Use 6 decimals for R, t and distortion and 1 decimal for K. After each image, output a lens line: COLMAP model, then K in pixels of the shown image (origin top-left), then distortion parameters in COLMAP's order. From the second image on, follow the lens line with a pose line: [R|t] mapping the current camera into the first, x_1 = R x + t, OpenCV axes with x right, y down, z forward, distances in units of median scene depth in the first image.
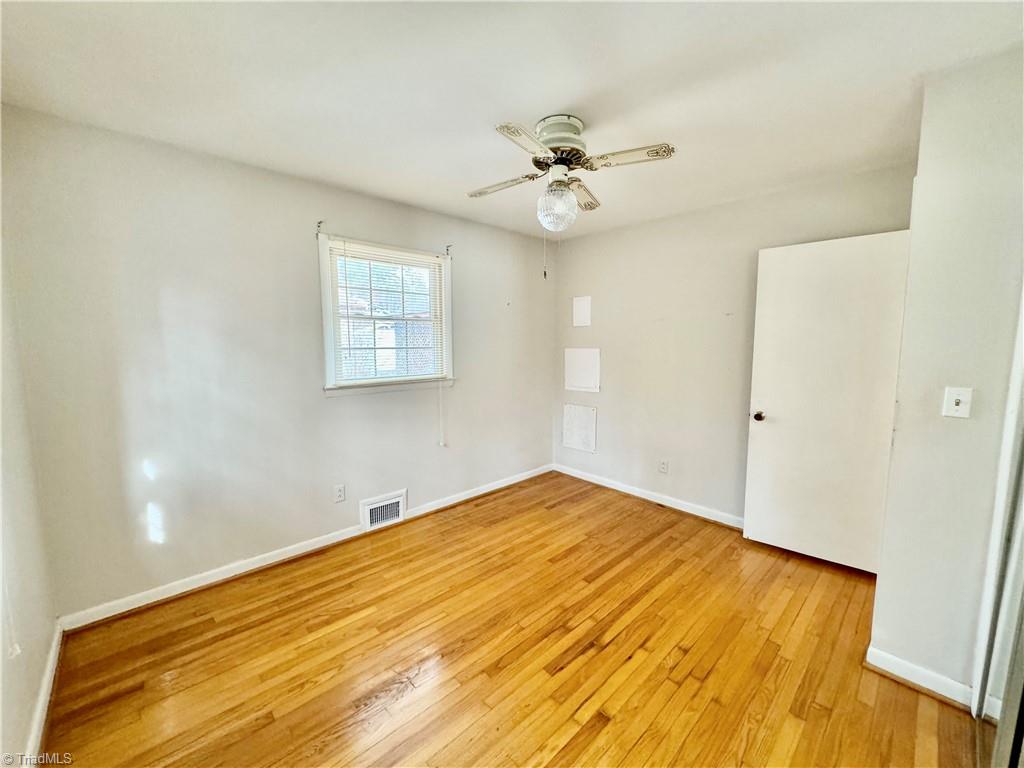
lens RADIAL K [[408.4, 0, 502.9], [0, 408.4, 383.1], [0, 0, 1]] dist [0.000093, -0.000249]
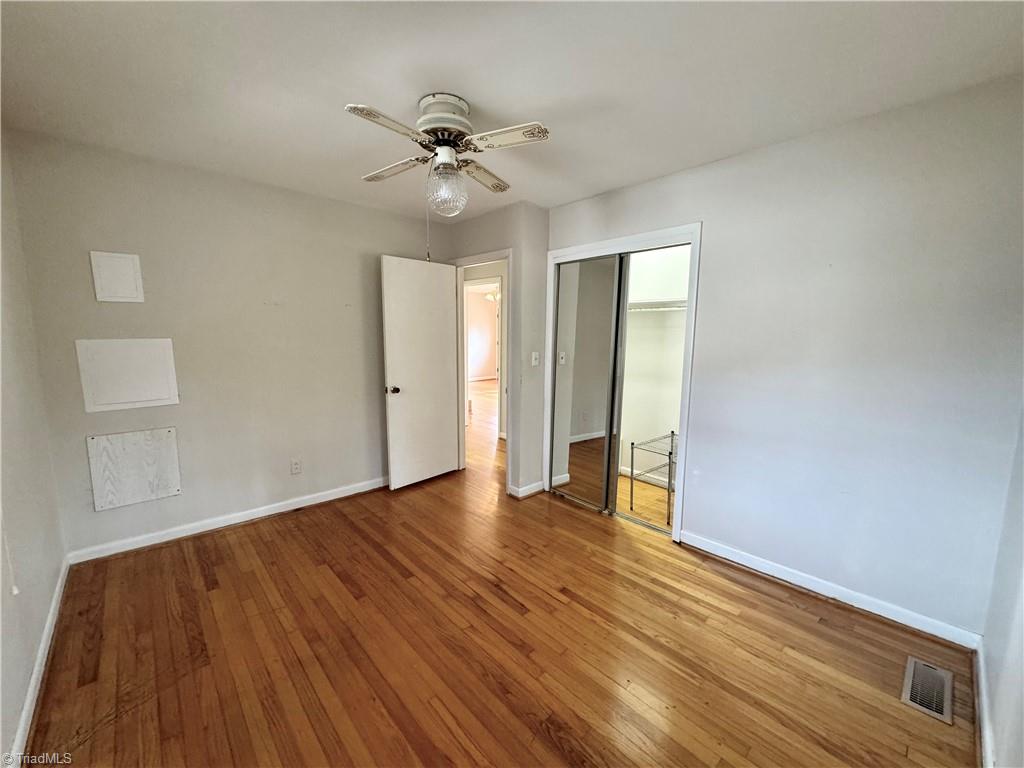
lens RADIAL K [[411.1, 0, 519.4], [0, 411.1, 384.4], [0, 0, 1]] dist [-0.002598, 0.000035]
pose [[-0.015045, -0.127006, 0.991788, -0.630839], [0.091394, 0.987573, 0.127853, -0.062198], [-0.995701, 0.092567, -0.003250, 0.619707]]
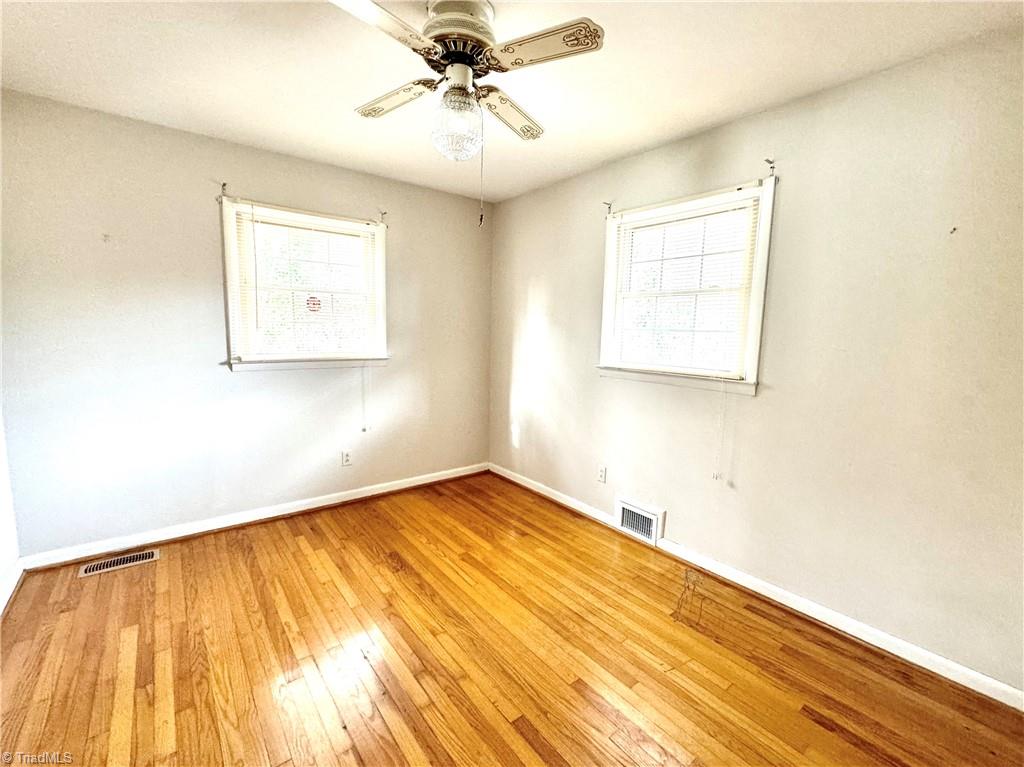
lens RADIAL K [[441.0, 0, 516.5], [0, 441.0, 379.1], [0, 0, 1]] dist [0.001963, 0.000163]
pose [[-0.065984, 0.118457, -0.990764, 0.686997], [-0.123639, 0.984306, 0.125919, -0.070171], [0.990131, 0.130805, -0.050302, 0.853609]]
